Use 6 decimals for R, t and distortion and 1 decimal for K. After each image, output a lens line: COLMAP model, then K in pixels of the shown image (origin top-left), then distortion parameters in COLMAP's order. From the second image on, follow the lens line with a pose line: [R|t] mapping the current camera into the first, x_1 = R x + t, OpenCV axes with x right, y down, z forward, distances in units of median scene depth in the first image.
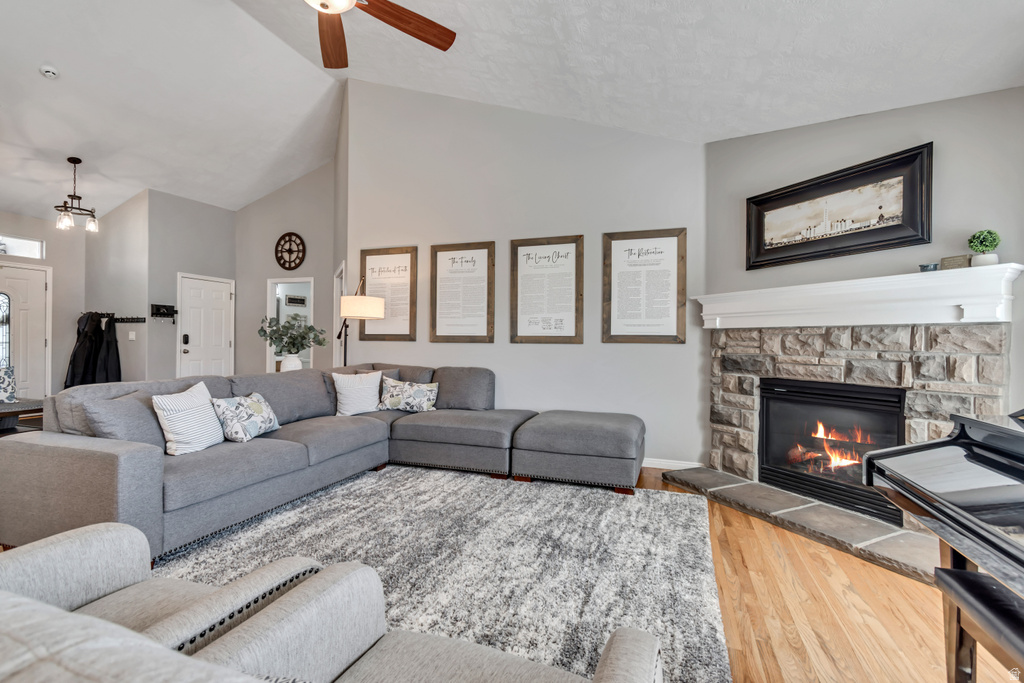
lens RADIAL K [[459.7, 0, 514.0], [0, 459.7, 340.3], [0, 0, 1]] dist [0.007558, -0.003231]
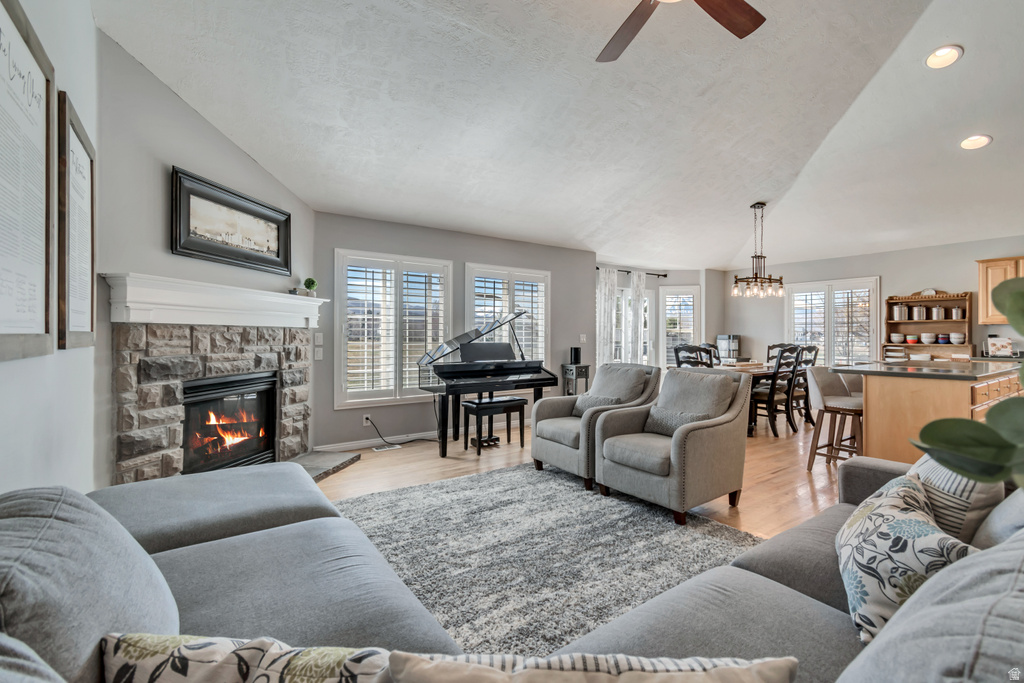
lens RADIAL K [[459.7, 0, 515.8], [0, 459.7, 325.1], [0, 0, 1]] dist [0.007558, -0.003231]
pose [[-0.816697, 0.001381, 0.577066, -0.333360], [-0.010475, 0.999797, -0.017219, -0.012081], [-0.576972, -0.020107, -0.816516, 0.938710]]
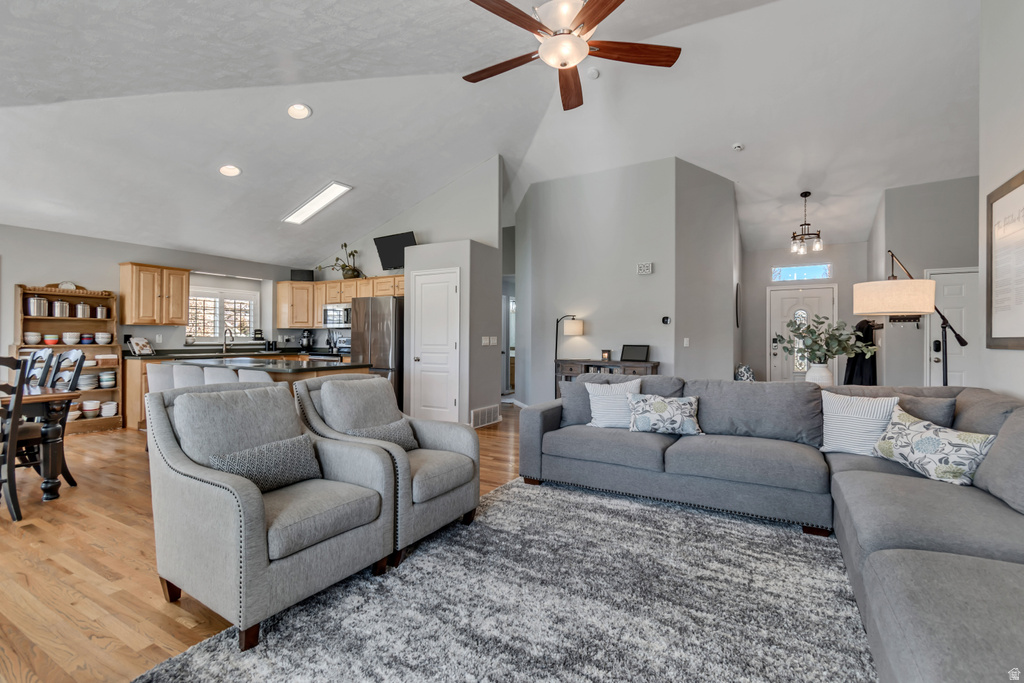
lens RADIAL K [[459.7, 0, 516.5], [0, 459.7, 333.8], [0, 0, 1]] dist [0.007558, -0.003231]
pose [[-0.176984, -0.022790, -0.983950, 0.366153], [-0.005760, 0.999739, -0.022120, -0.002091], [0.984197, 0.001753, -0.177069, 0.520840]]
